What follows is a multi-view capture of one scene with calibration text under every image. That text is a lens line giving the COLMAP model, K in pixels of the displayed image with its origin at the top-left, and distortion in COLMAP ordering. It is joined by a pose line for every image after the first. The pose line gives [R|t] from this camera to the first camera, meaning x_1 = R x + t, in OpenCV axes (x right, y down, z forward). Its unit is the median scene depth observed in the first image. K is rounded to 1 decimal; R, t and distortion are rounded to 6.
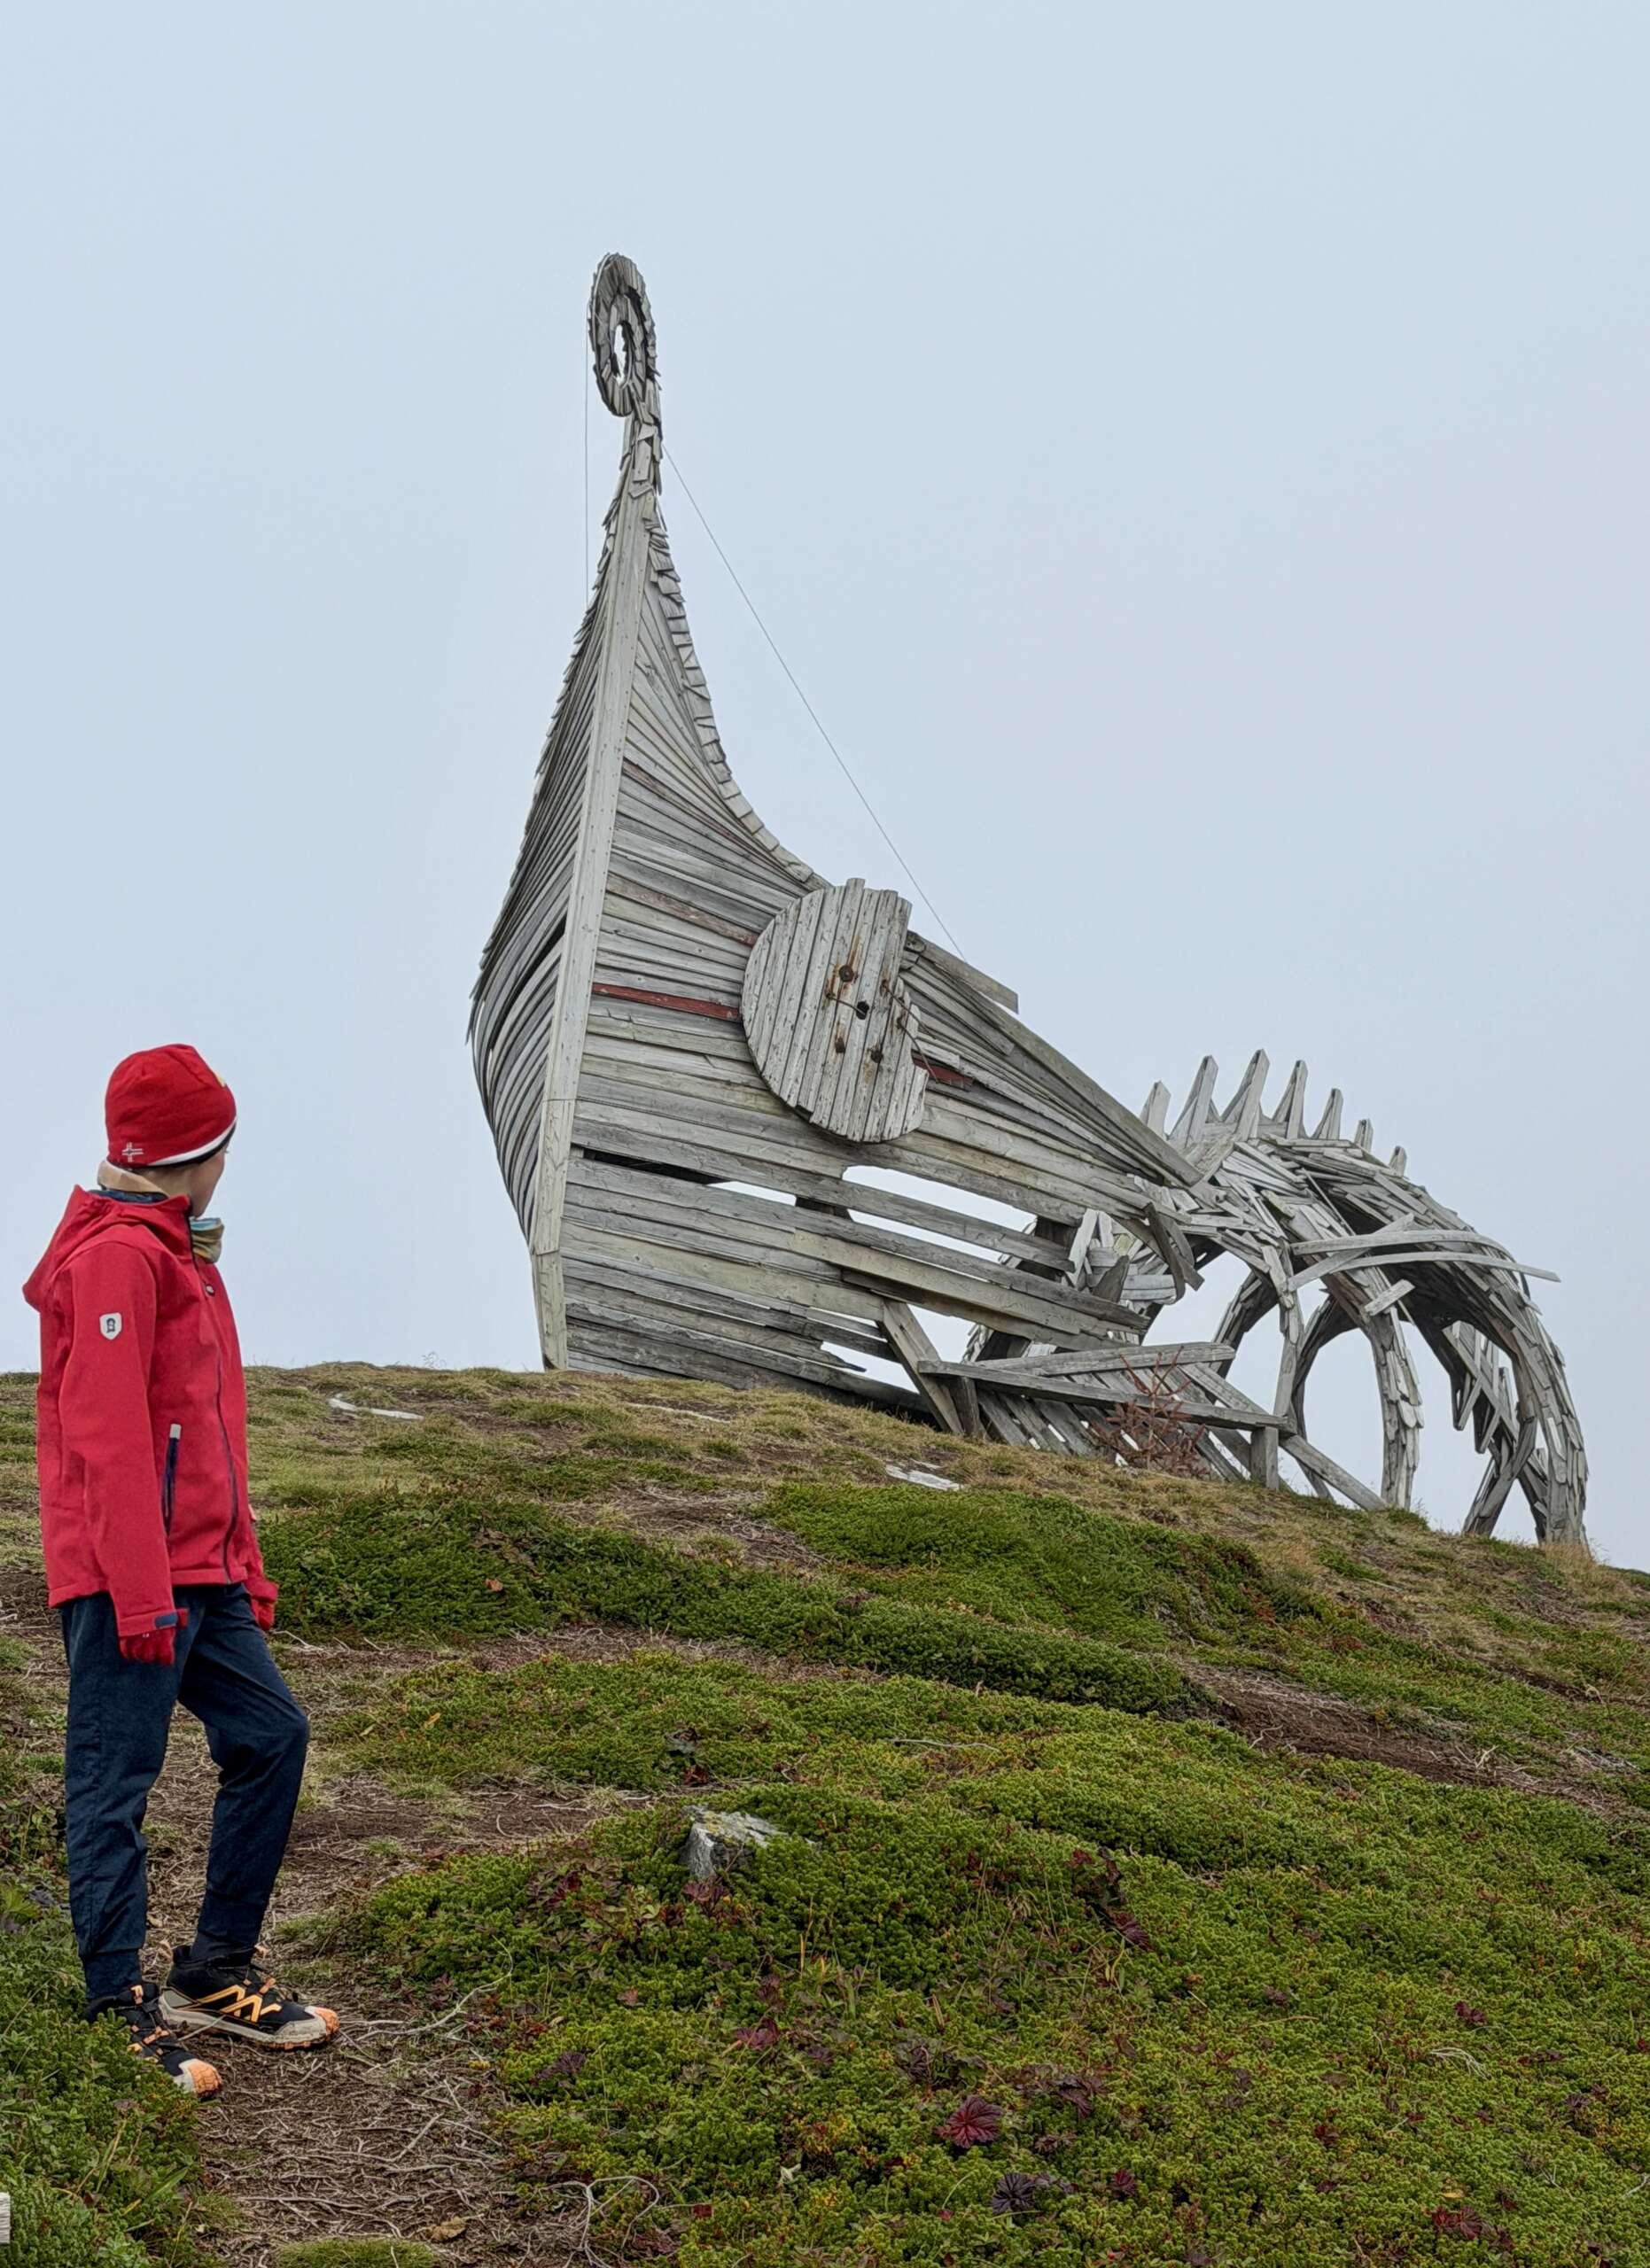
lens RADIAL K [[4015.0, 0, 828.3], [0, 4015.0, 1137.2], [0, 0, 1]] dist [0.173207, 0.000000]
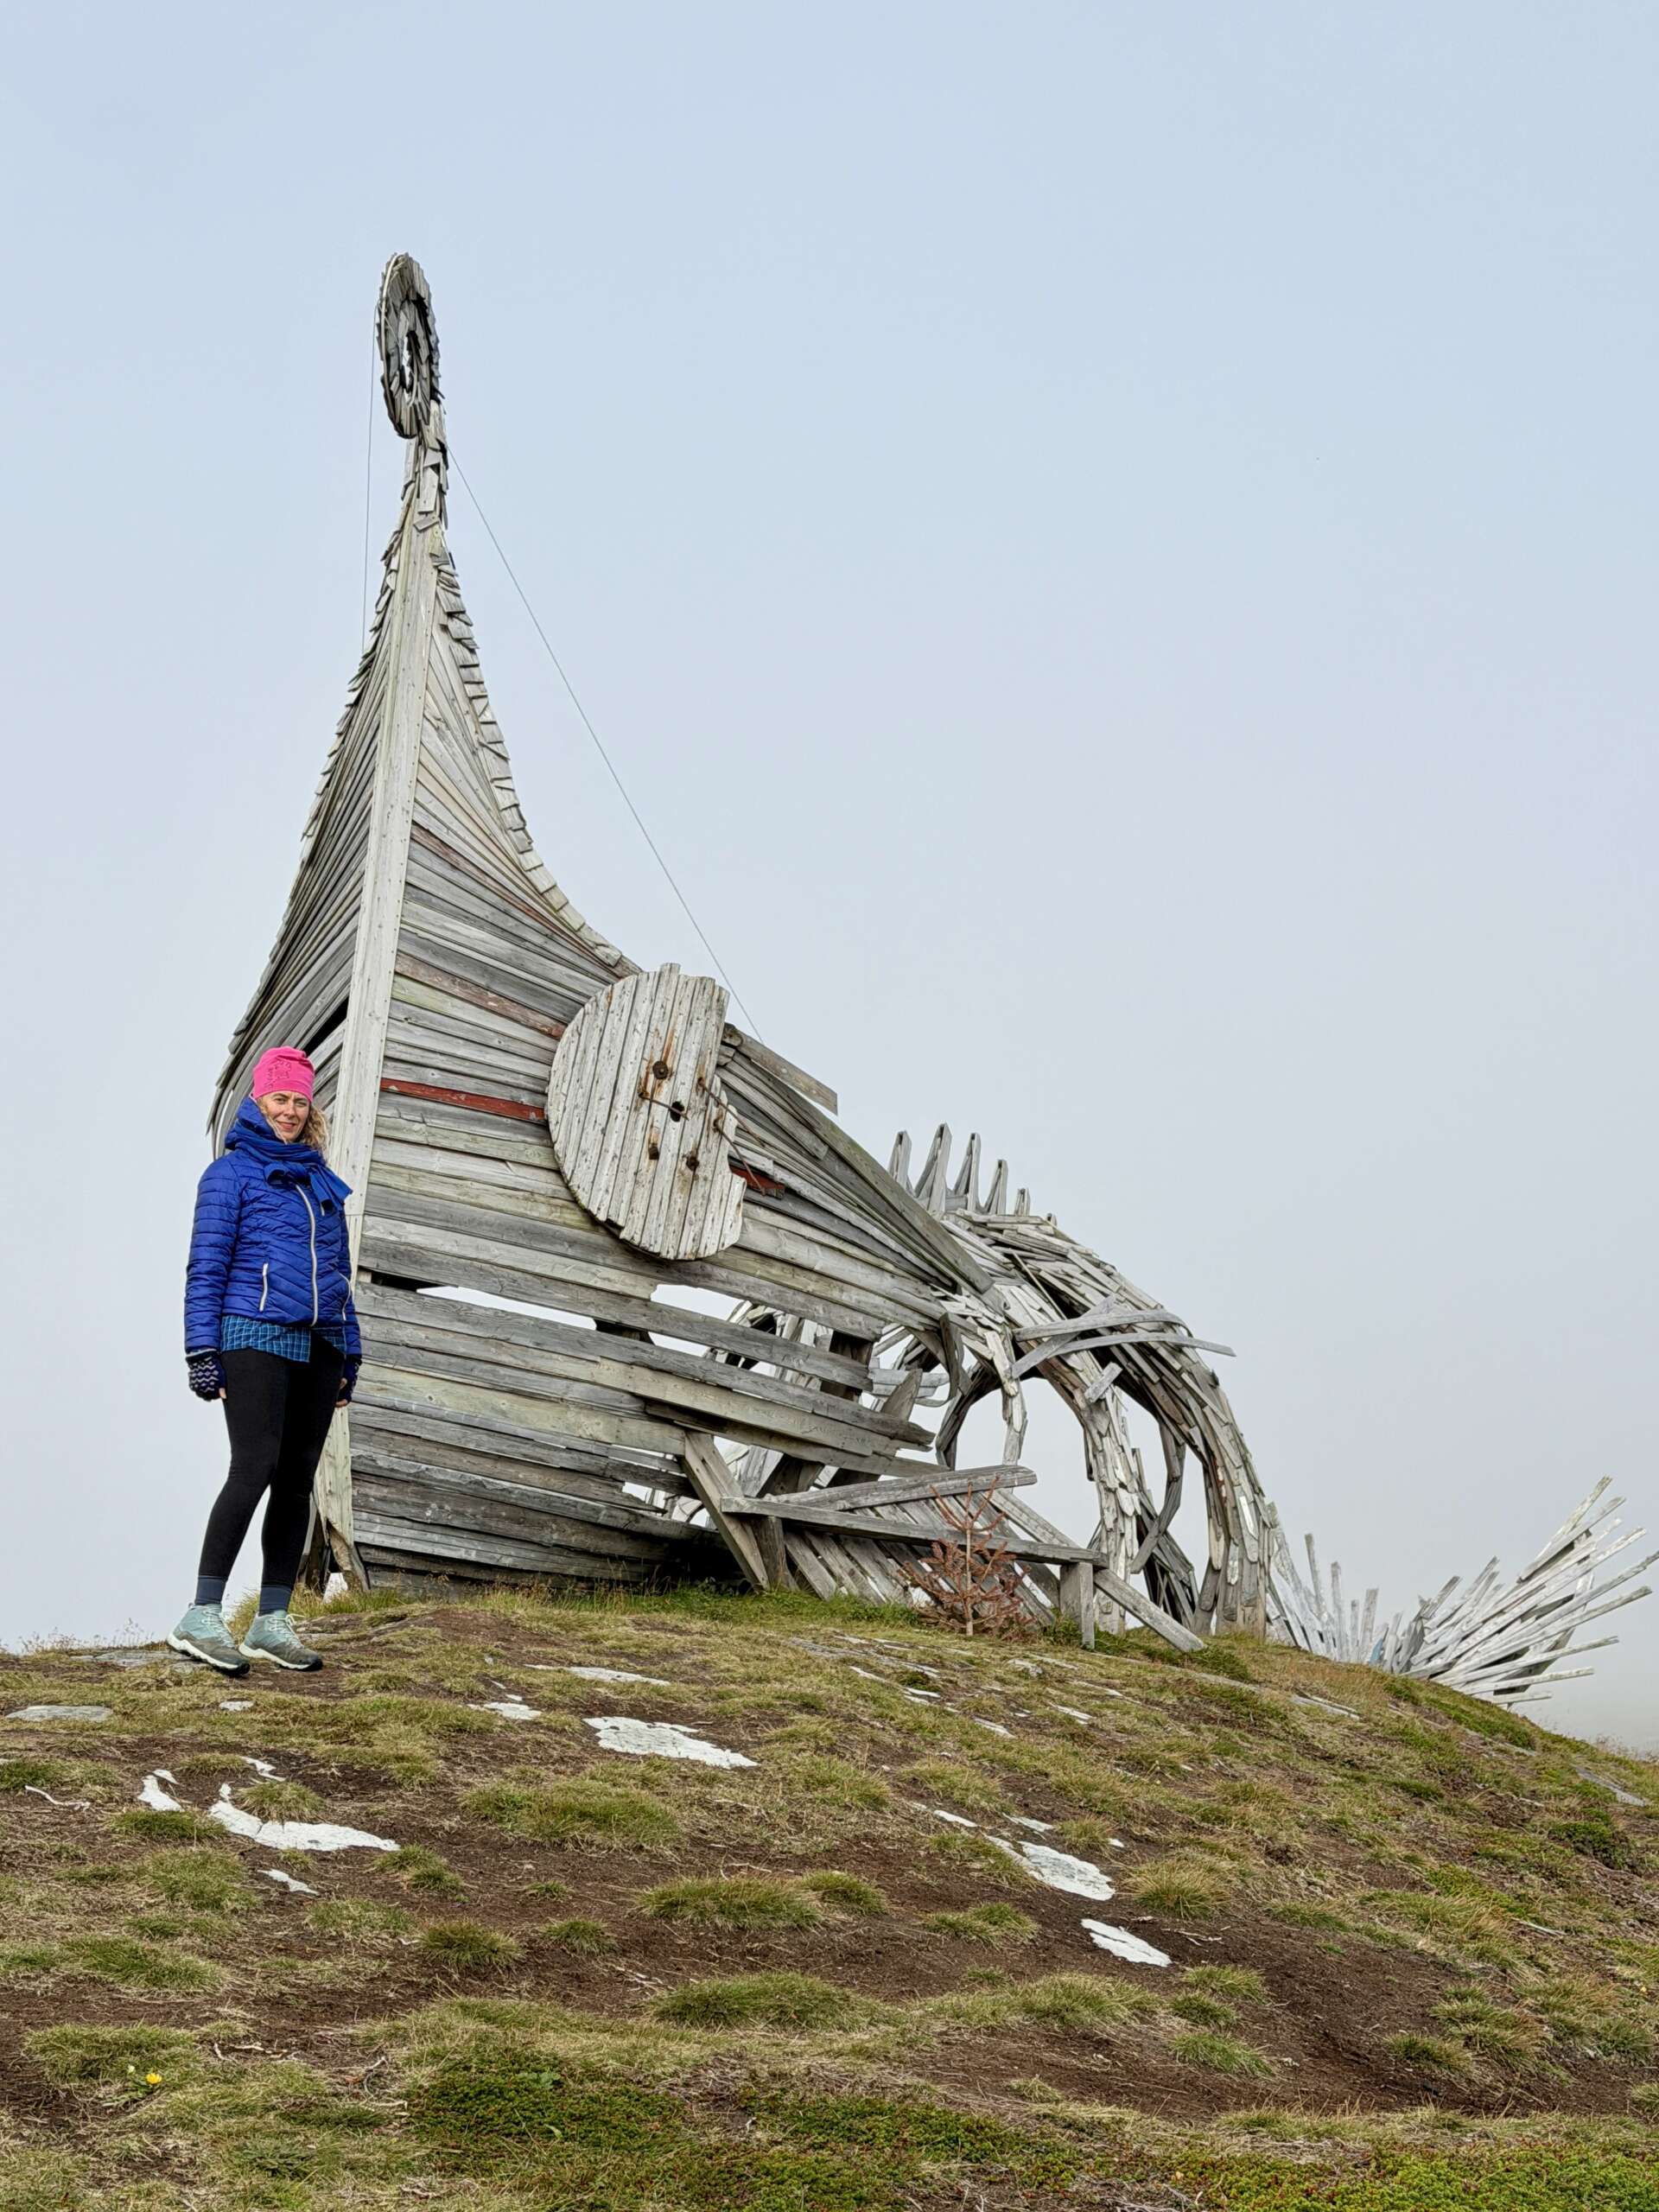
lens RADIAL K [[3353.4, 0, 825.7], [0, 3353.4, 1098.0], [0, 0, 1]] dist [0.158911, 0.000000]
pose [[0.990892, 0.016039, 0.133697, -0.057149], [-0.014076, 0.999779, -0.015614, -0.022851], [-0.133918, 0.013590, 0.990899, 0.251572]]
